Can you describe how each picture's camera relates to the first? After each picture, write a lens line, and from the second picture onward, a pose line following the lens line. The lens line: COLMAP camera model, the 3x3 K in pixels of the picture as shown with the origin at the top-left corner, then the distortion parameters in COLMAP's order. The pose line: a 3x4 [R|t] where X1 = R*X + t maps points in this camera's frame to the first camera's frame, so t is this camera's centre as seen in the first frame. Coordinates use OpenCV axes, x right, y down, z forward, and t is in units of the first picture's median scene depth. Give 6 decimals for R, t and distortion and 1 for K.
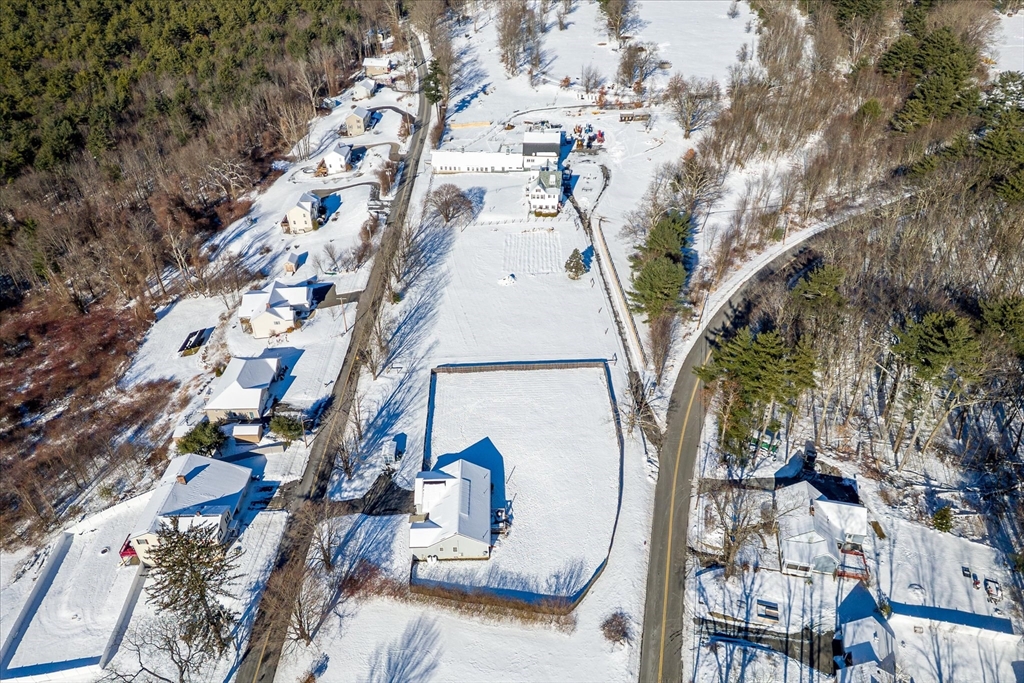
lens RADIAL K [[706.3, 0, 505.0], [0, 706.3, 340.3], [0, 0, 1]] dist [0.059104, -0.023926]
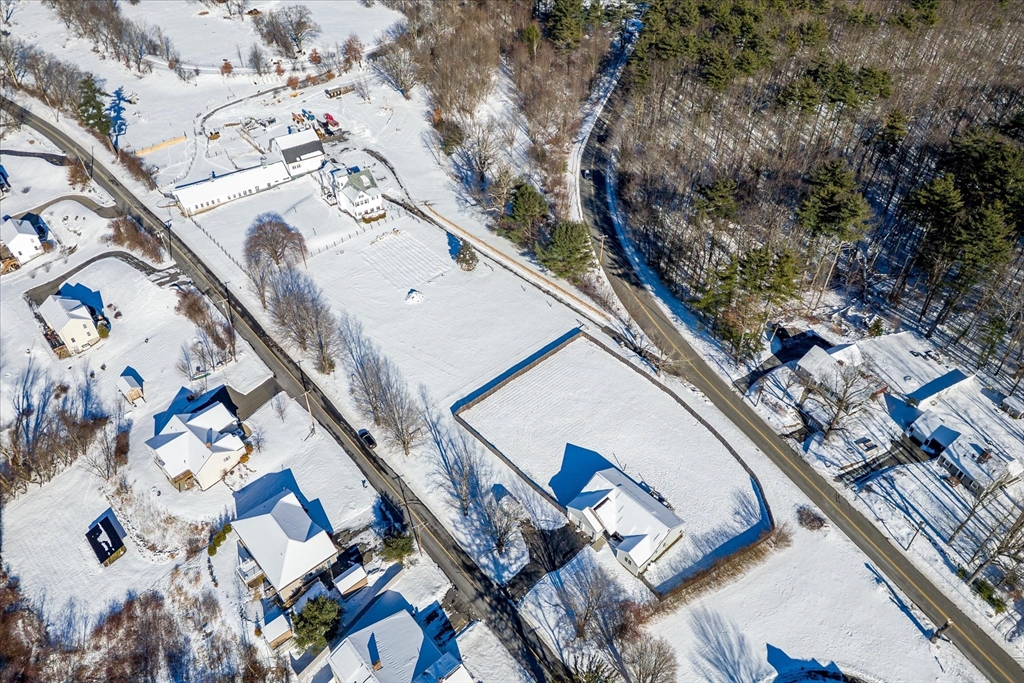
lens RADIAL K [[706.3, 0, 512.4], [0, 706.3, 344.6], [0, 0, 1]] dist [0.059104, -0.023926]
pose [[0.751953, -0.426767, 0.502431, -0.551485], [0.376471, 0.903659, 0.204134, -0.236324], [-0.541143, 0.035651, 0.840174, 0.186680]]
